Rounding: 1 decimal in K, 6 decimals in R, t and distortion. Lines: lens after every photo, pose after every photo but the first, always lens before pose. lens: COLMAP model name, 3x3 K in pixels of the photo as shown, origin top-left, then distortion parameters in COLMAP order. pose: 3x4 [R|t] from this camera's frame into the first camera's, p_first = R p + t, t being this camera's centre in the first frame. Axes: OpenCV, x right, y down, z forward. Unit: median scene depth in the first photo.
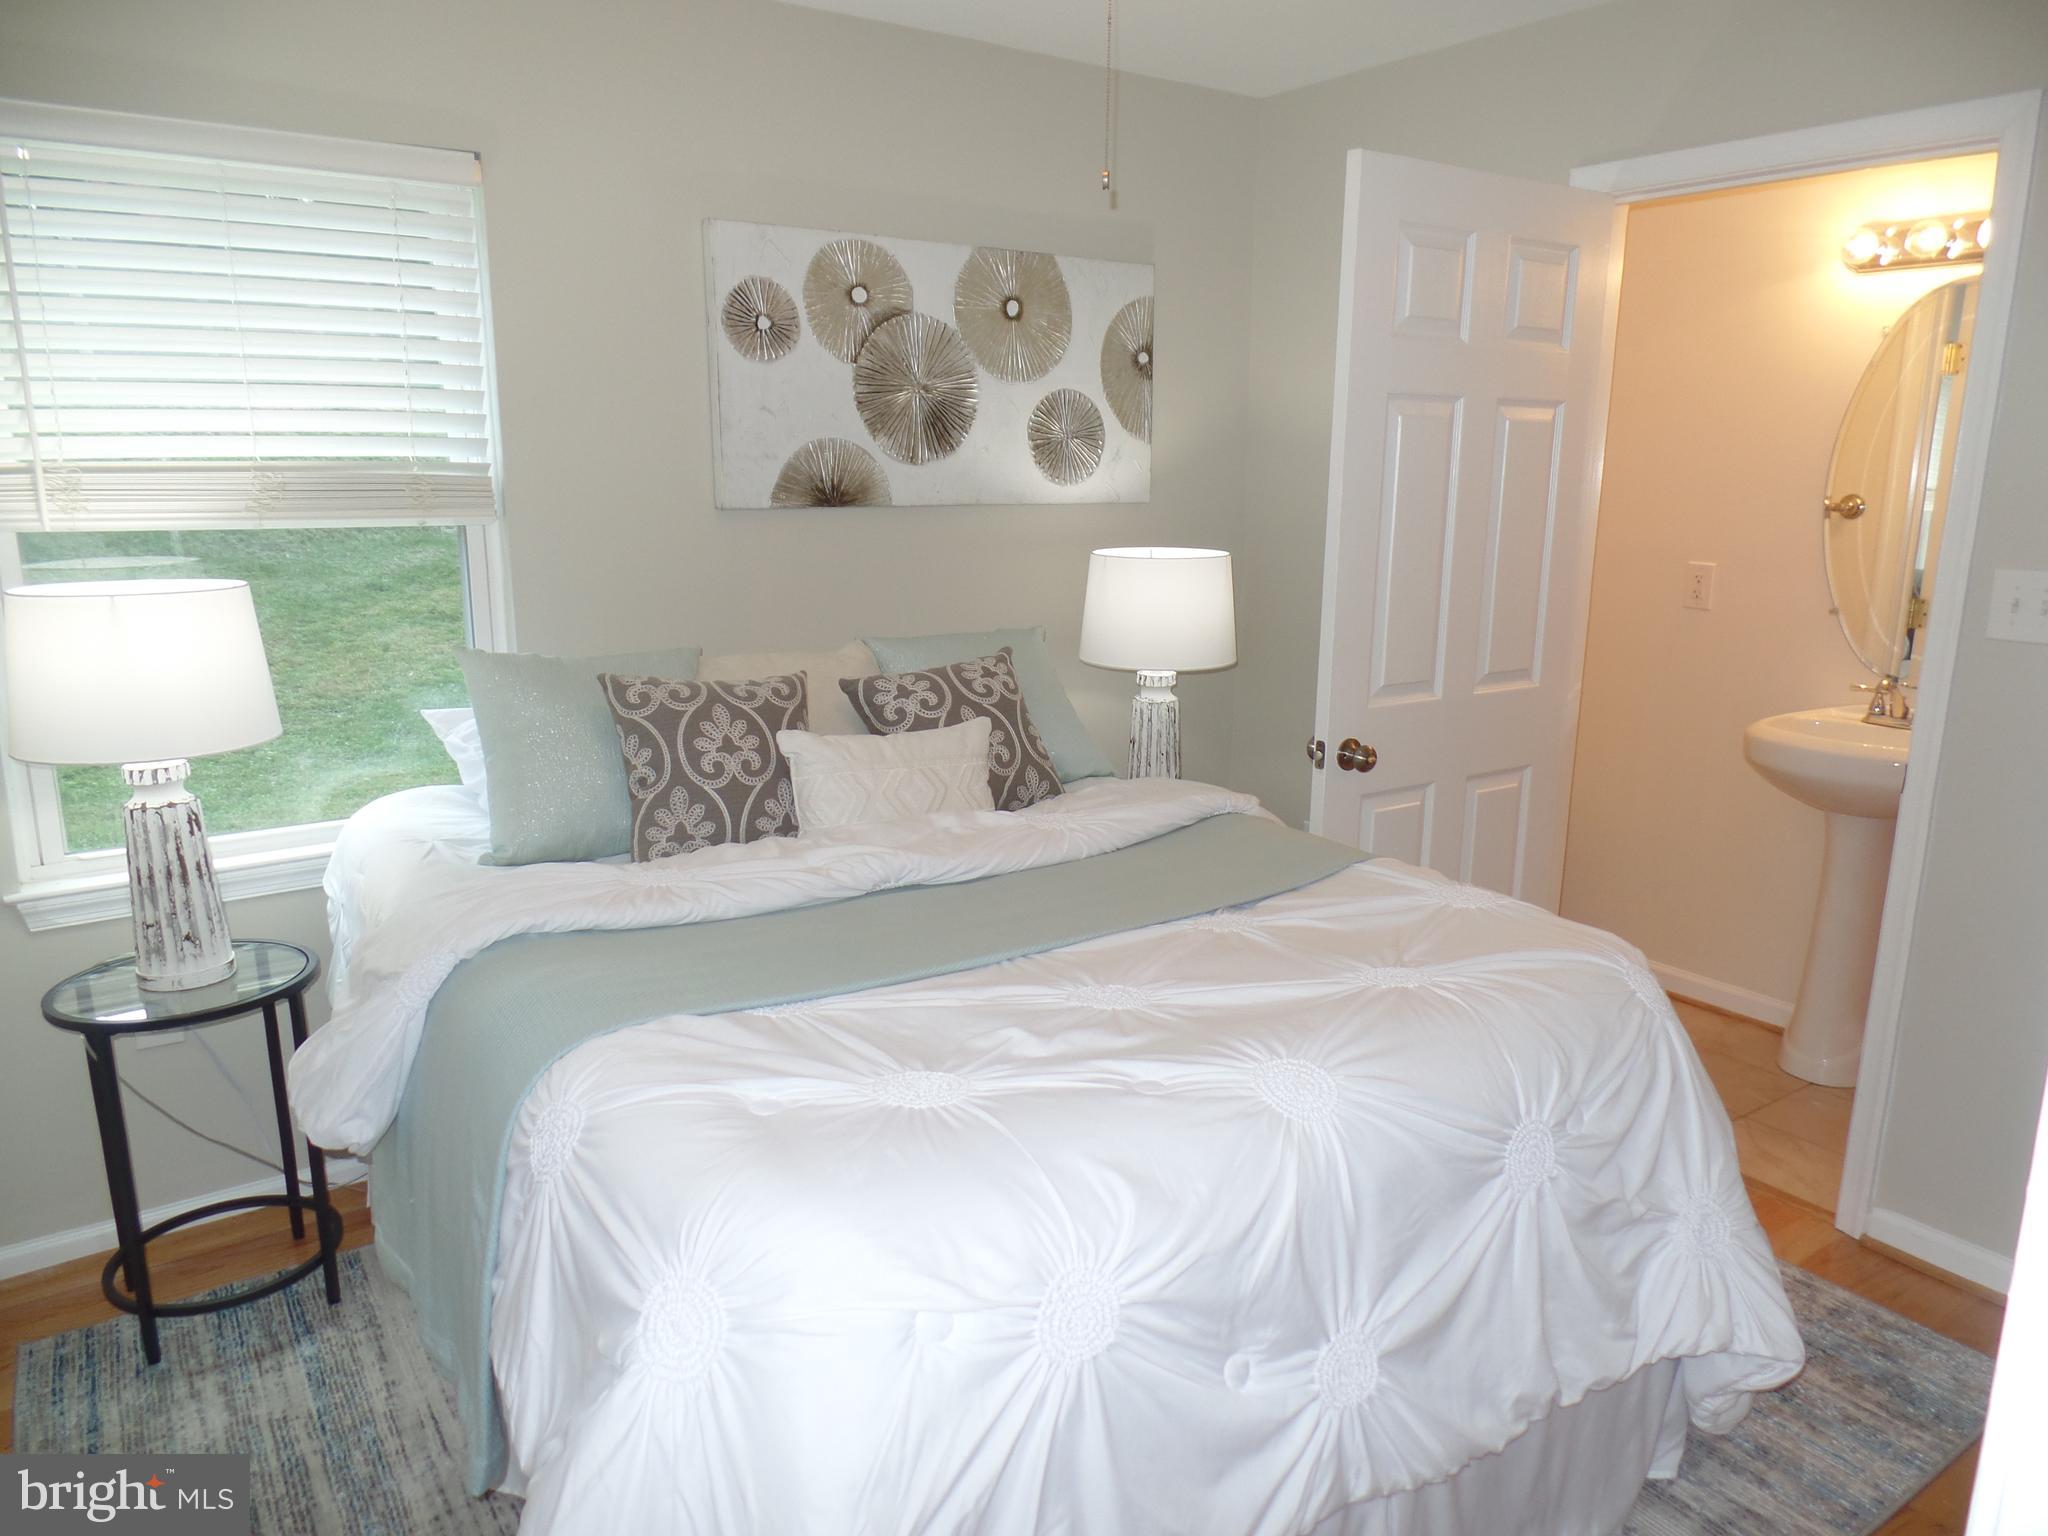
lens RADIAL K [[1414.5, 0, 1022.6], [0, 1414.5, 773.7], [0, 0, 1]] dist [-0.006523, 0.007032]
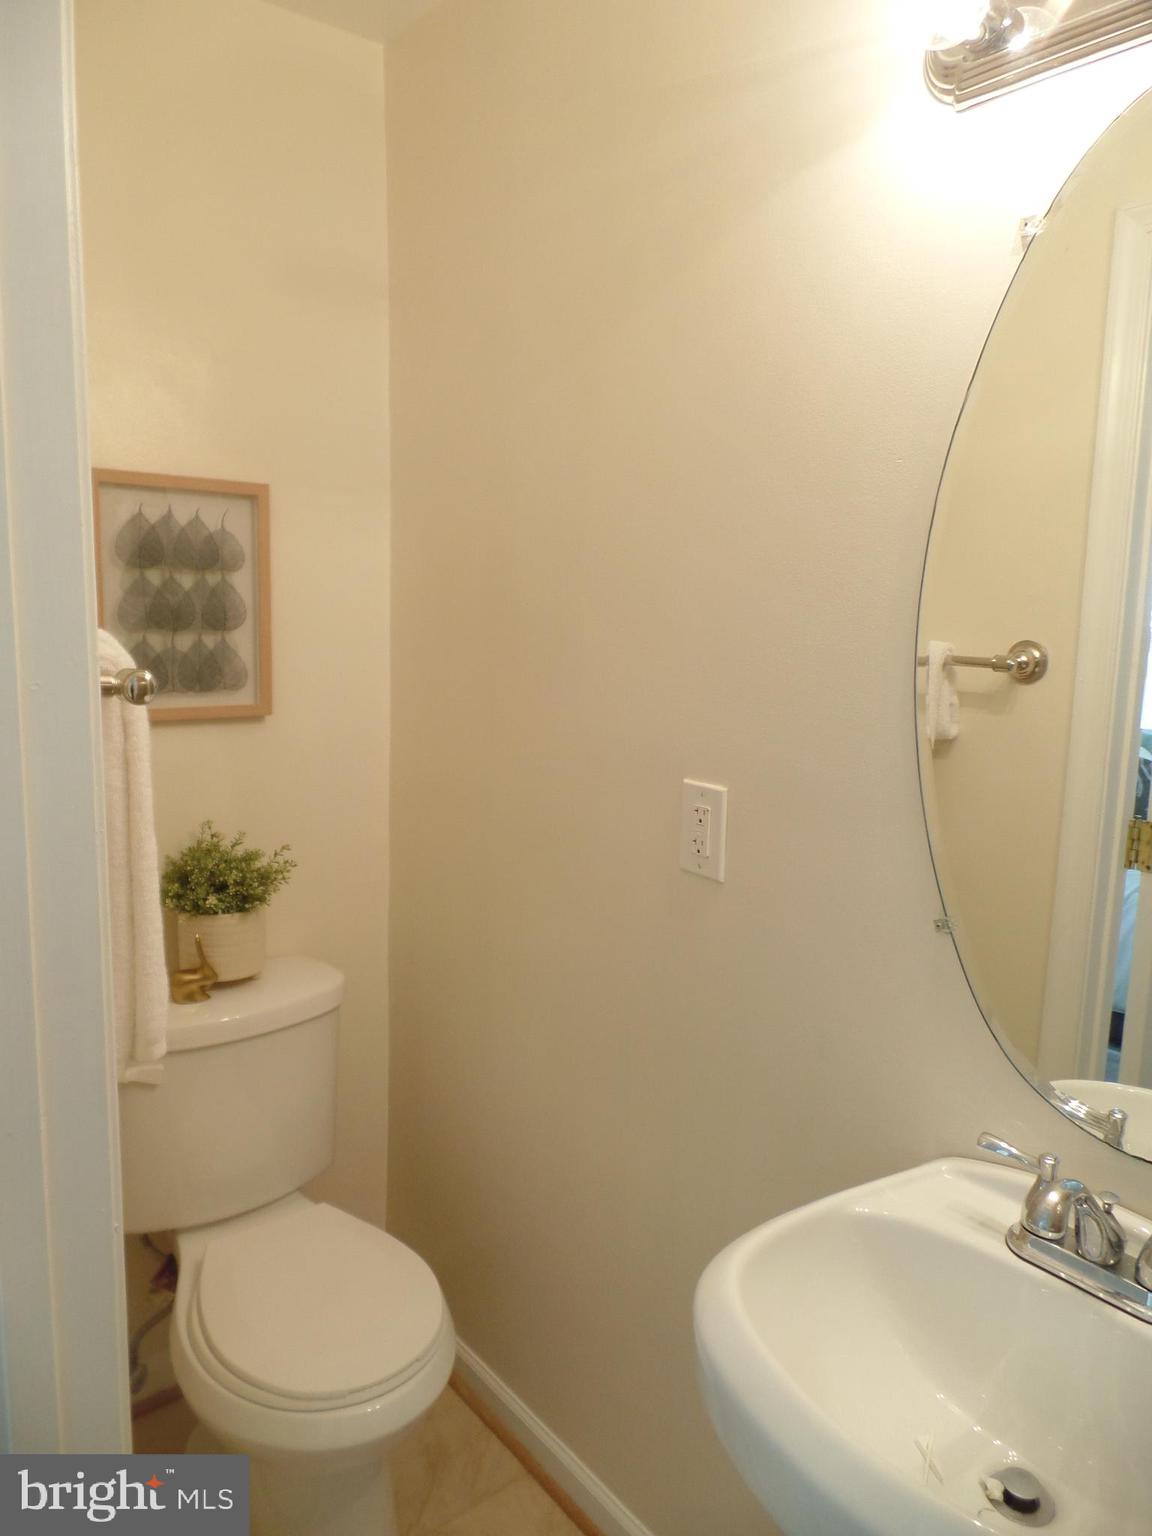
lens RADIAL K [[1060.9, 0, 576.7], [0, 1060.9, 764.0], [0, 0, 1]] dist [-0.006523, 0.007032]
pose [[0.997300, 0.000602, 0.073426, 0.441170], [0.004130, 0.997924, -0.064272, -0.142509], [-0.073313, 0.064401, 0.995227, 0.690679]]
